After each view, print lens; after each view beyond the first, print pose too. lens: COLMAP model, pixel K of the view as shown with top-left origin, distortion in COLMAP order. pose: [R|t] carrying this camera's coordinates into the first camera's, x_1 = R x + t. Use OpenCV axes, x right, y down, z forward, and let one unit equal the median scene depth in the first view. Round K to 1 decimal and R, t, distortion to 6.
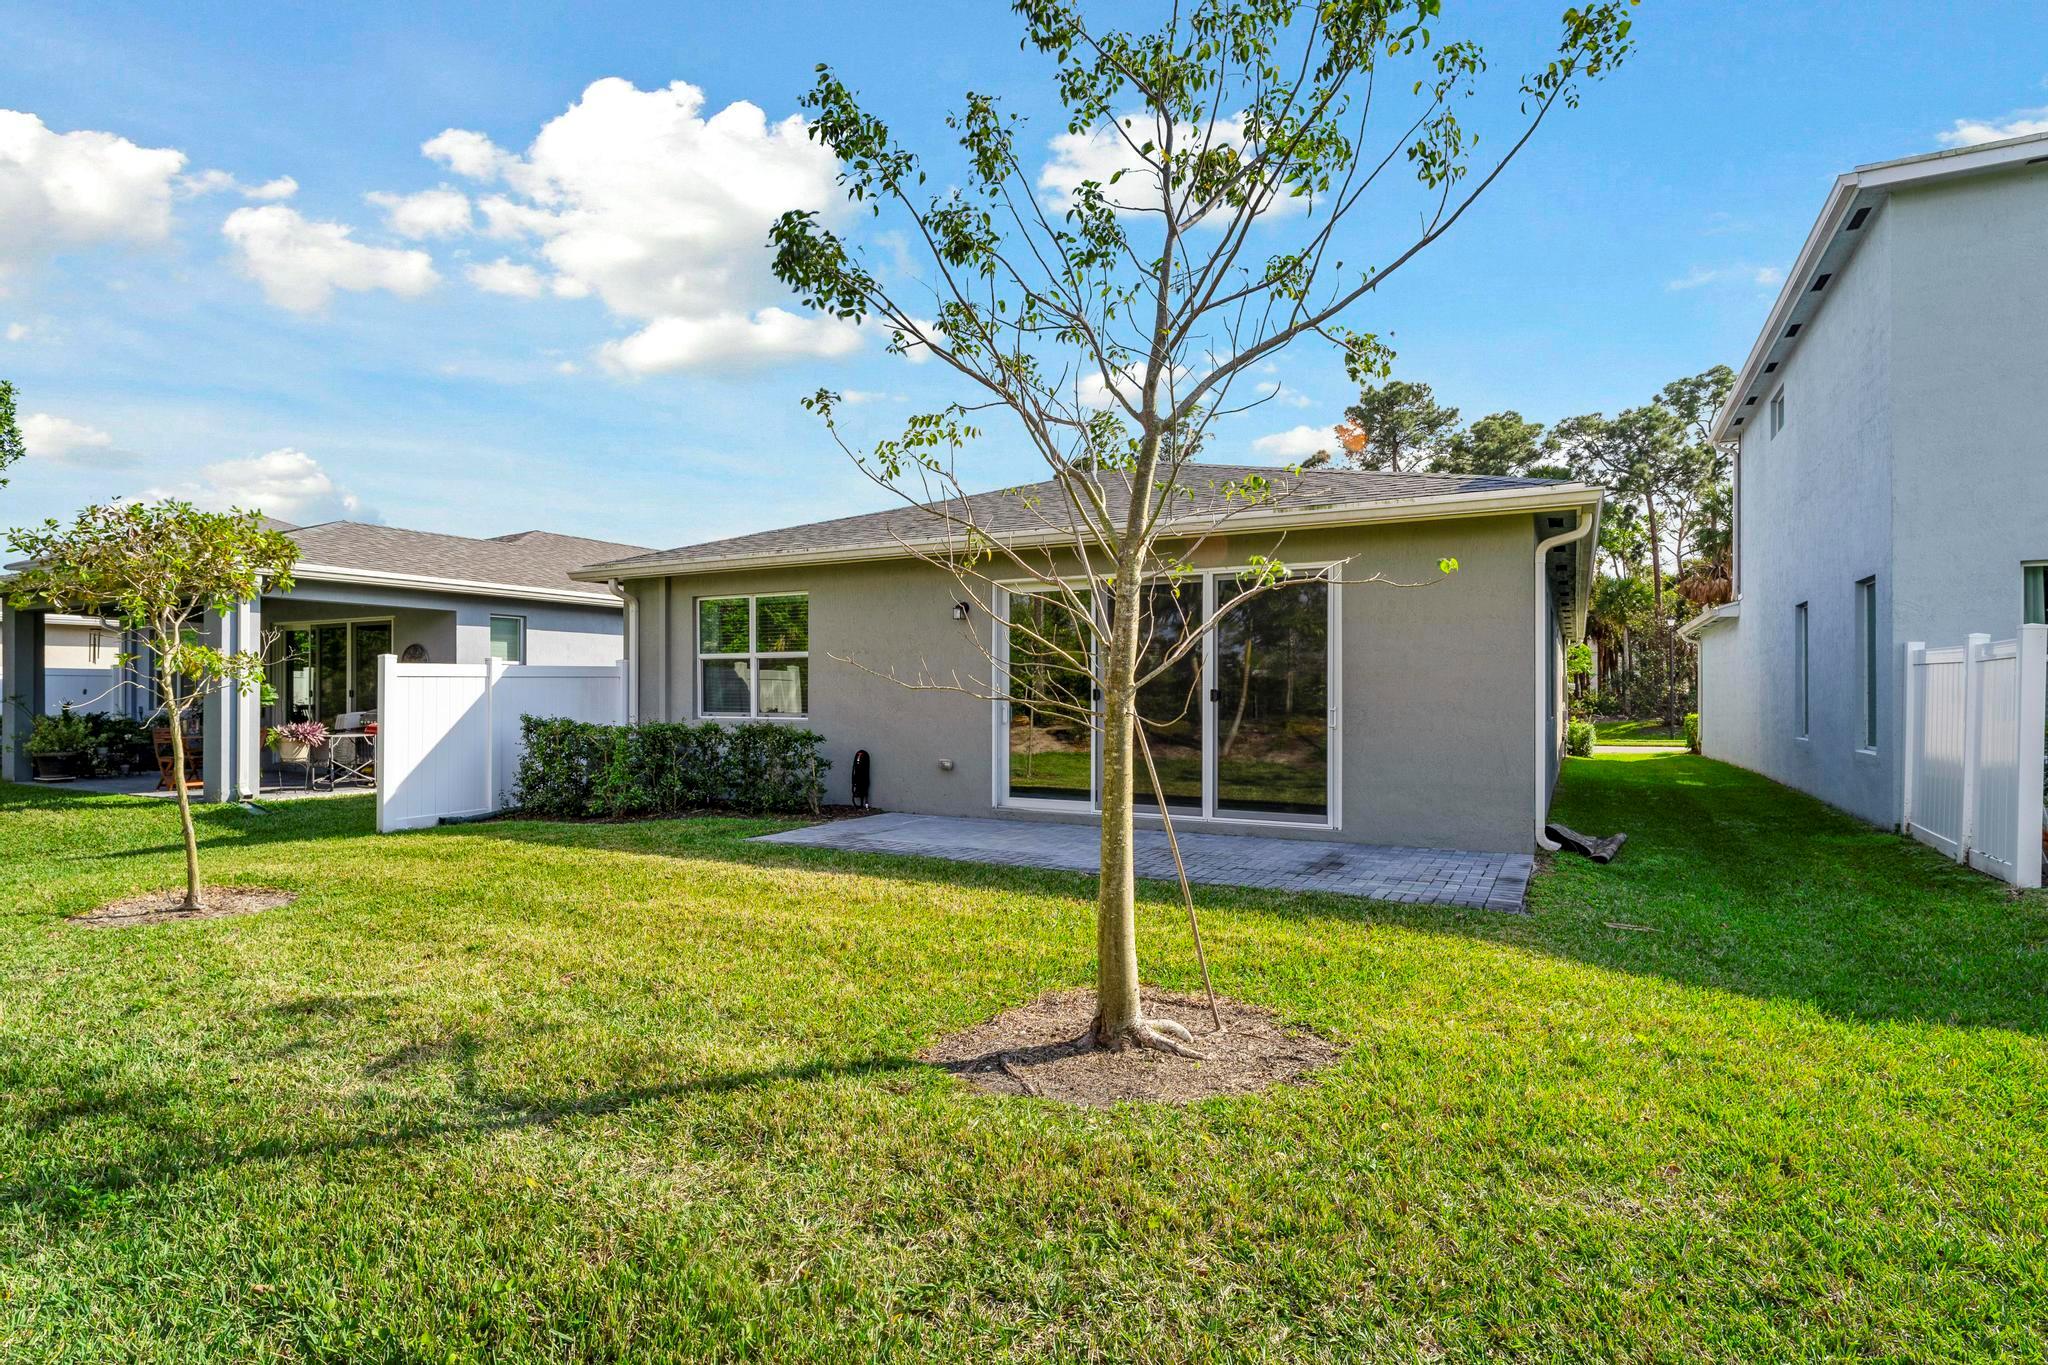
lens RADIAL K [[1037.5, 0, 1024.0], [0, 1037.5, 682.5], [0, 0, 1]] dist [-0.006382, -0.000393]
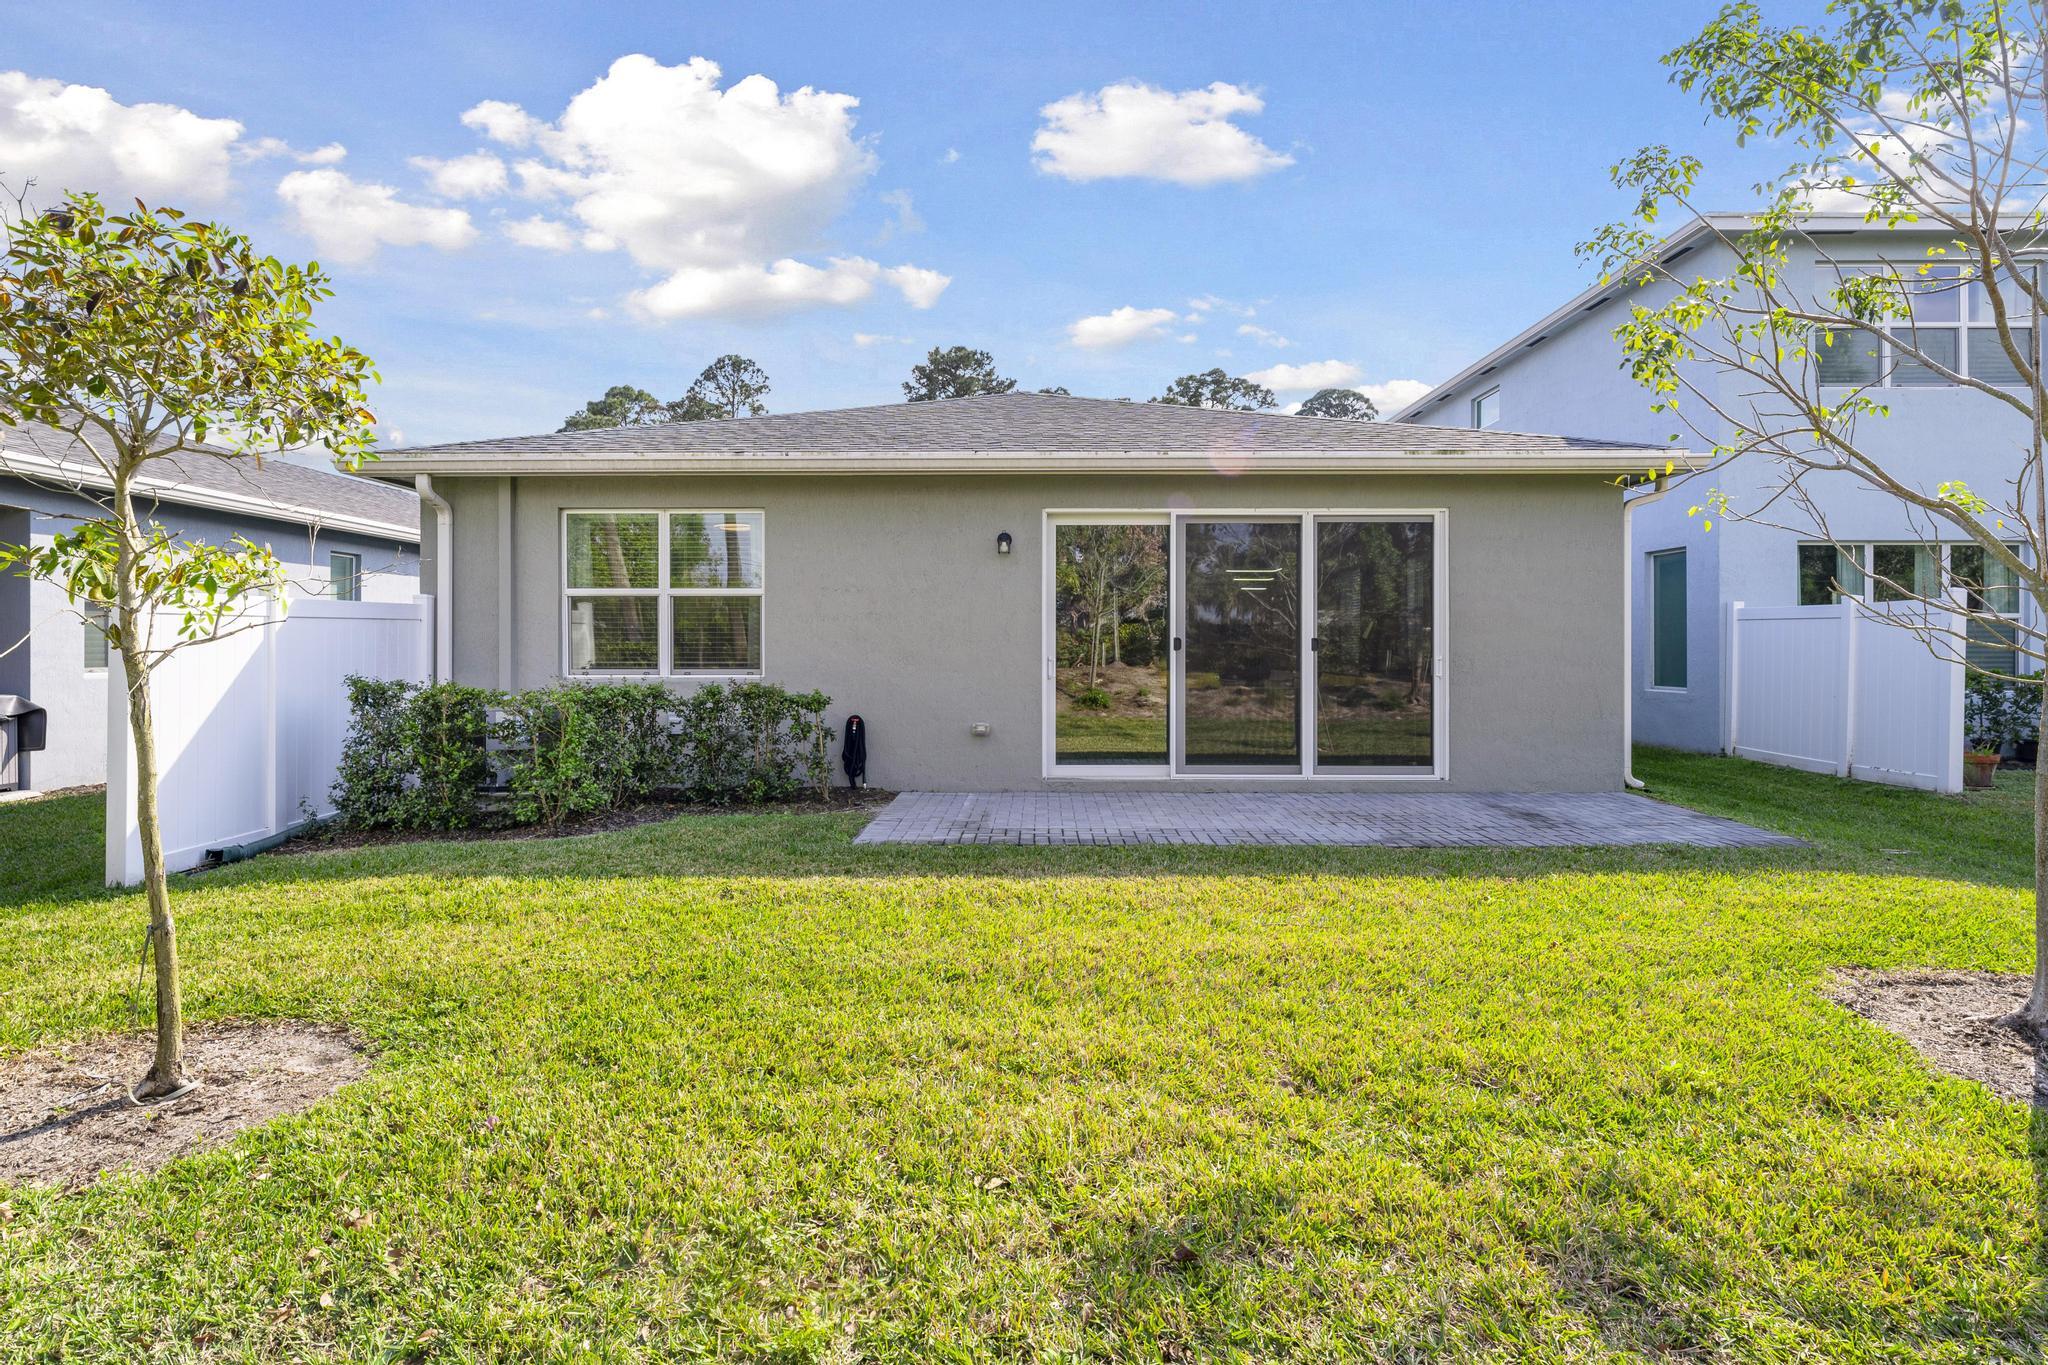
lens RADIAL K [[1045.0, 0, 1027.1], [0, 1045.0, 646.9], [0, 0, 1]] dist [-0.000186, 0.000260]
pose [[0.885999, -0.001243, 0.463685, -0.415651], [-0.003053, 0.999959, 0.008515, 0.006416], [-0.463676, -0.008960, 0.885959, 0.245935]]
